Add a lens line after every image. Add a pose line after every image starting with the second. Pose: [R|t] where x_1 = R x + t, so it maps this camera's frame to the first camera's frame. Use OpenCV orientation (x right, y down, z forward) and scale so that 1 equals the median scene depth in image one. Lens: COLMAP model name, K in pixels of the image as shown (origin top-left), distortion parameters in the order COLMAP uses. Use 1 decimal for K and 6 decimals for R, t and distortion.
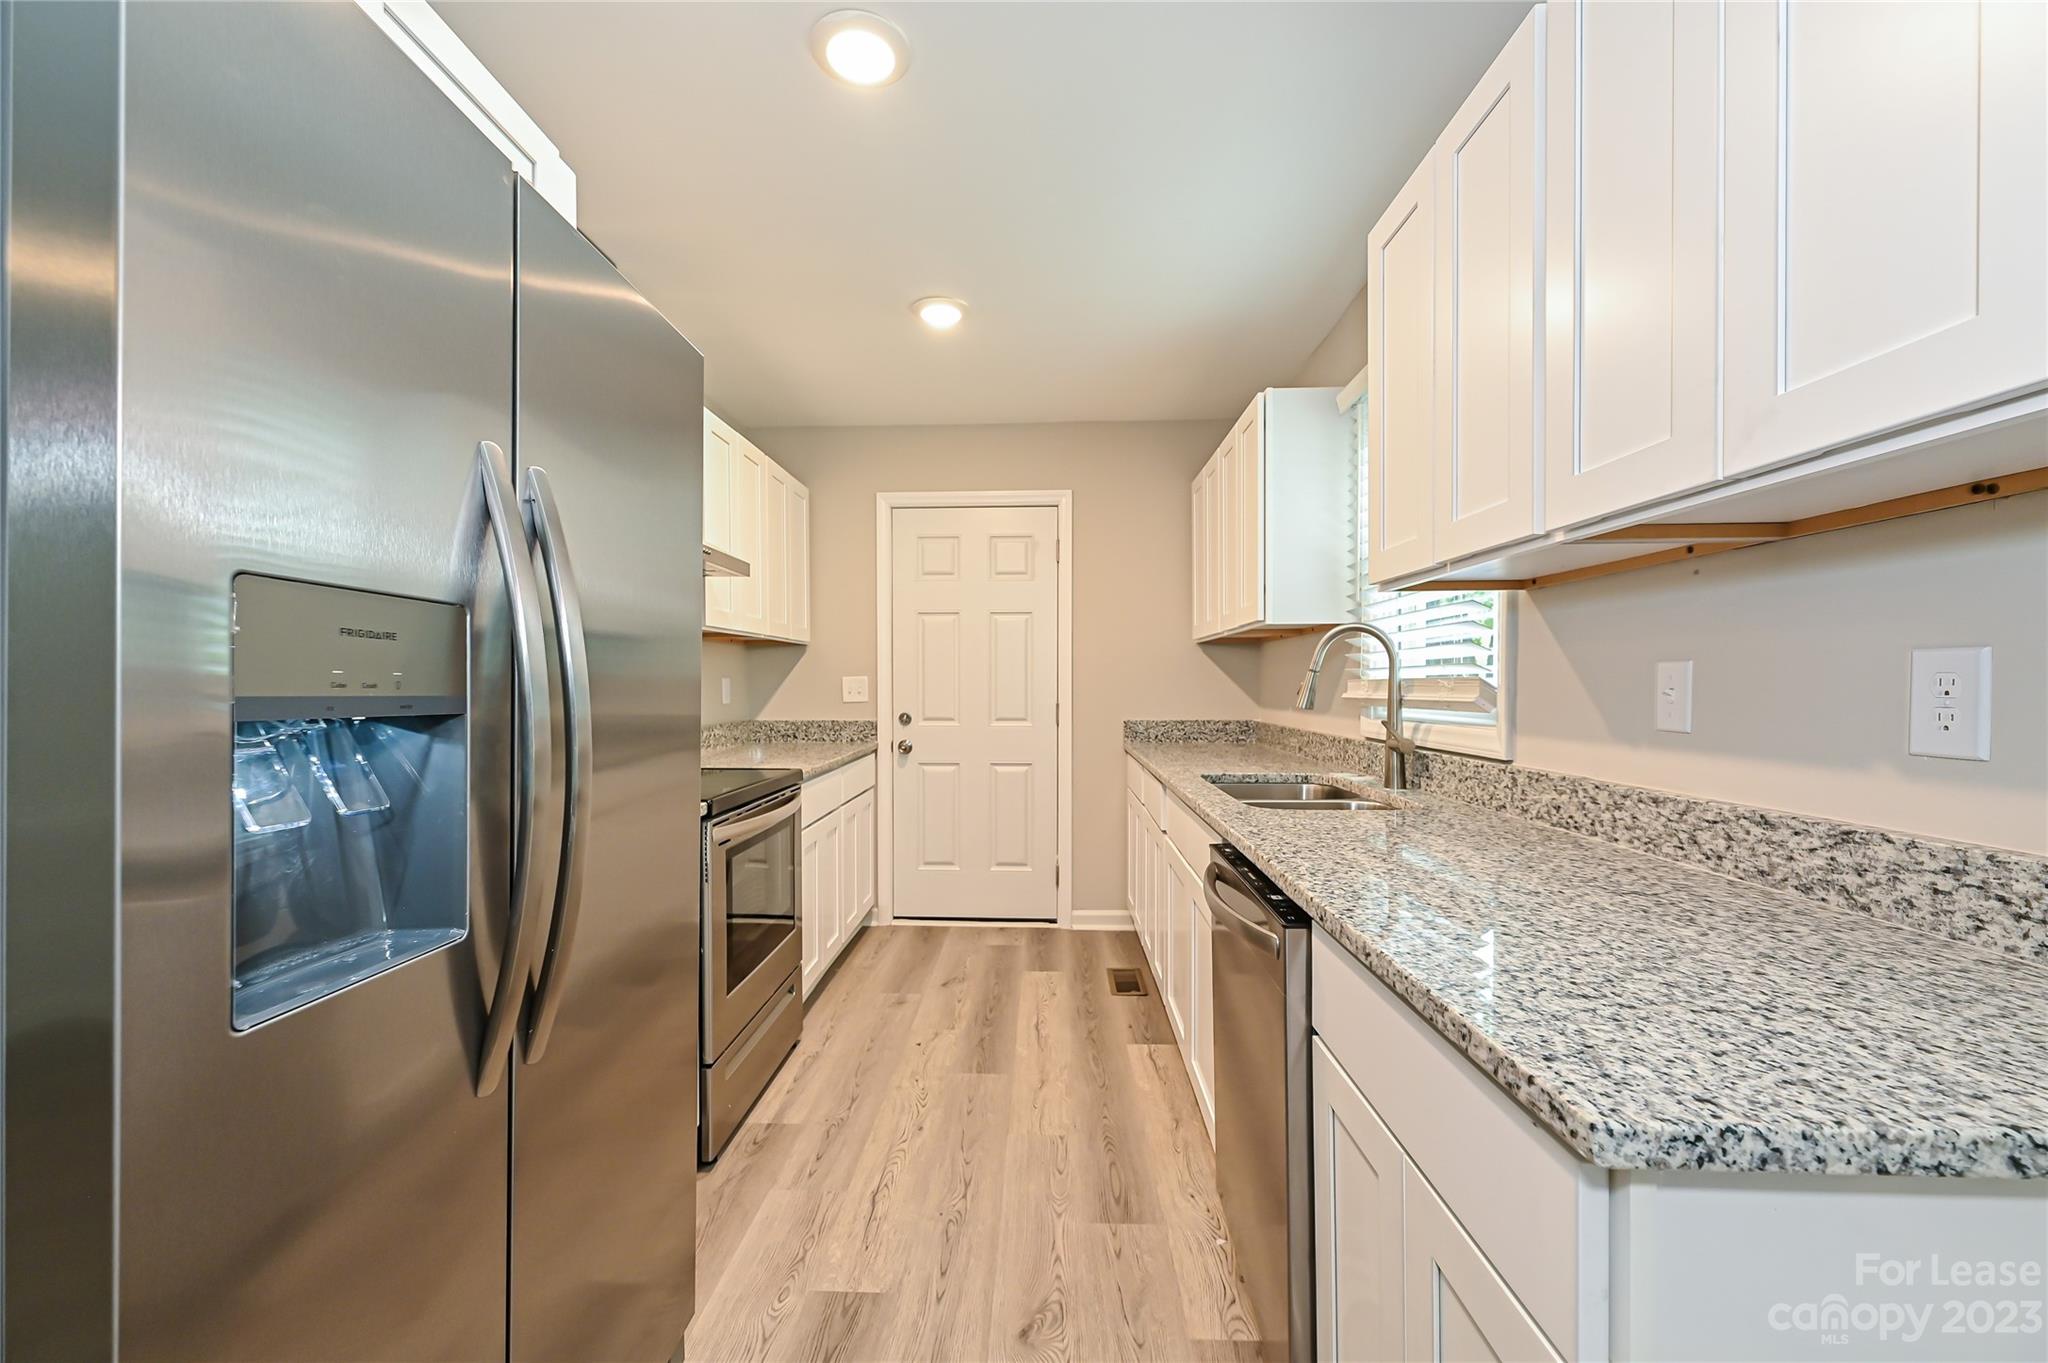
lens RADIAL K [[814.3, 0, 1018.4], [0, 814.3, 697.6], [0, 0, 1]] dist [0.001364, 0.000068]
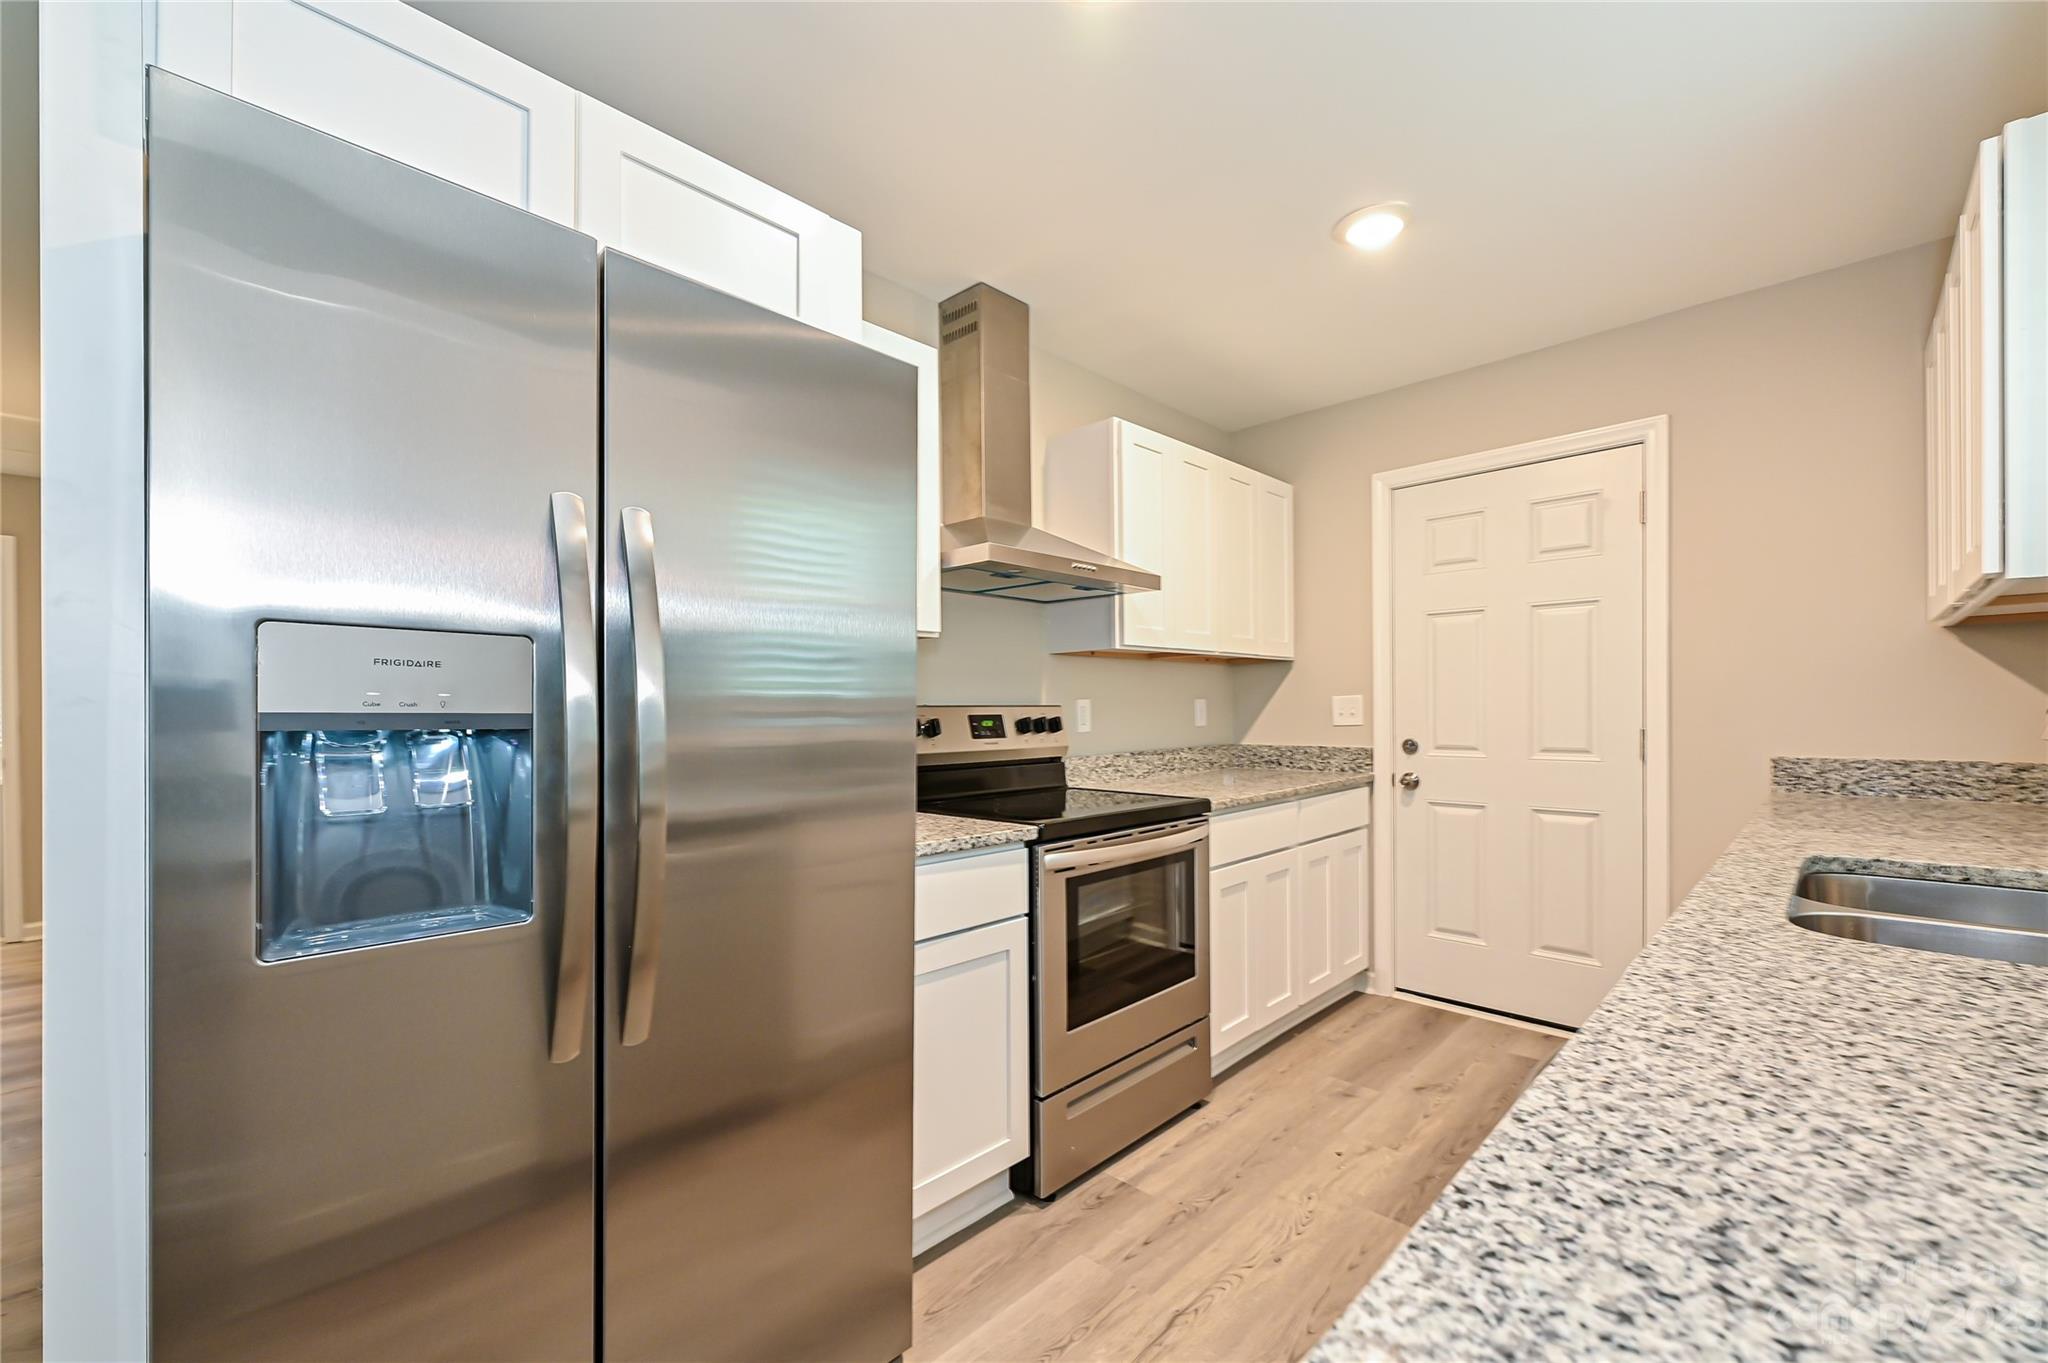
lens RADIAL K [[839.1, 0, 1023.6], [0, 839.1, 717.2], [0, 0, 1]] dist [0.012717, 0.000096]
pose [[0.742133, -0.000004, -0.670253, 0.293079], [-0.002540, 0.999993, -0.002819, 0.000657], [0.670248, 0.003795, 0.742127, 0.255414]]
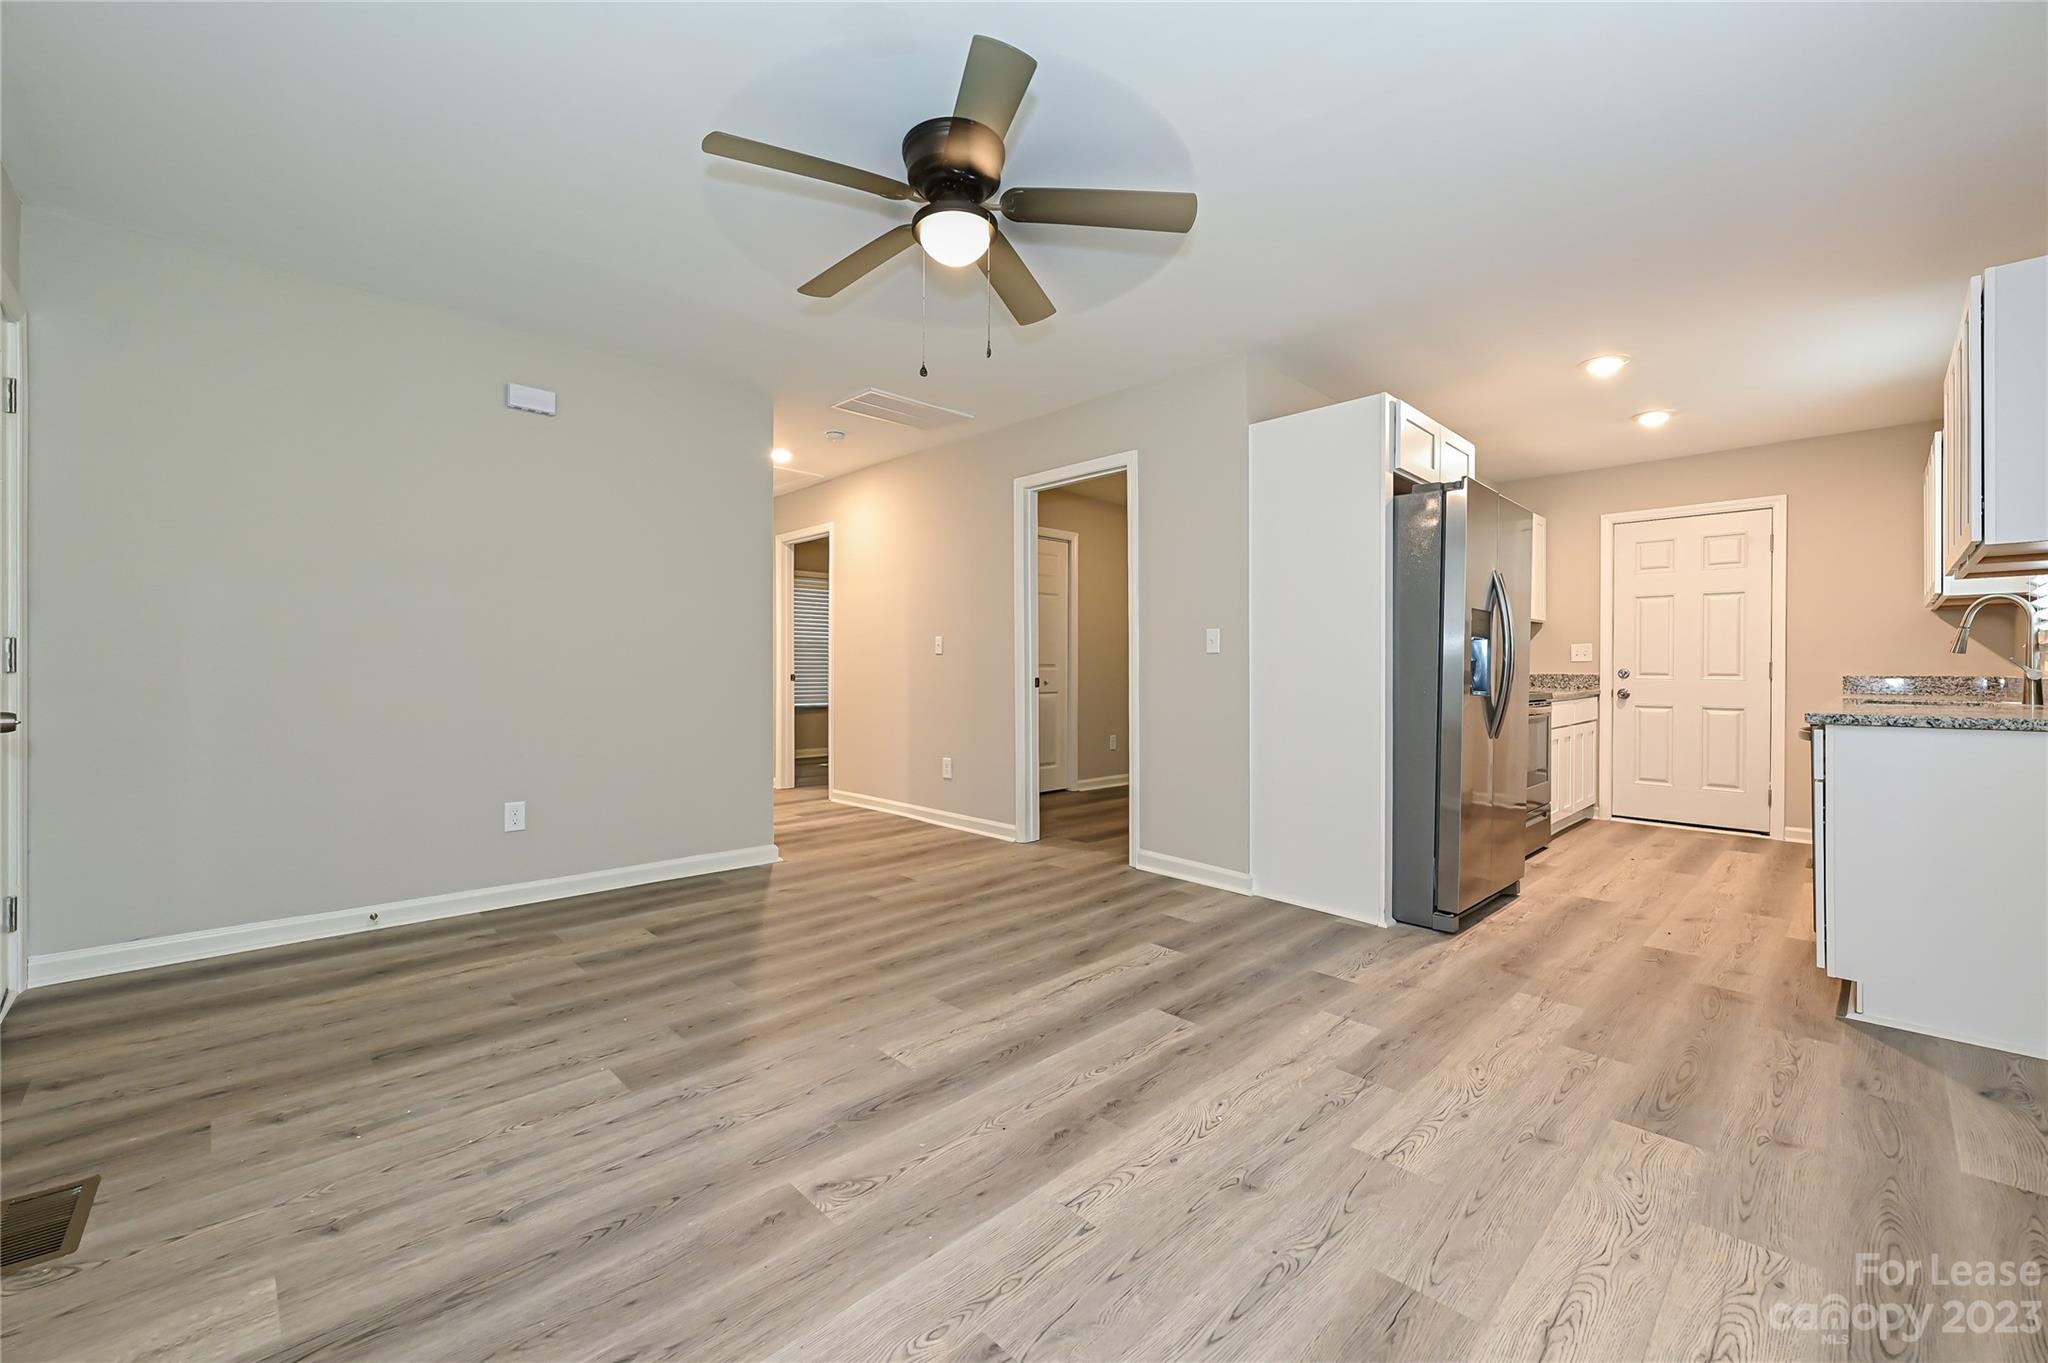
lens RADIAL K [[828.1, 0, 1020.0], [0, 828.1, 668.5], [0, 0, 1]] dist [-0.000538, -0.000159]
pose [[0.720376, 0.005284, -0.693564, 0.212655], [-0.018885, 0.999750, -0.011998, 0.115259], [0.693327, 0.021741, 0.720295, -1.583728]]
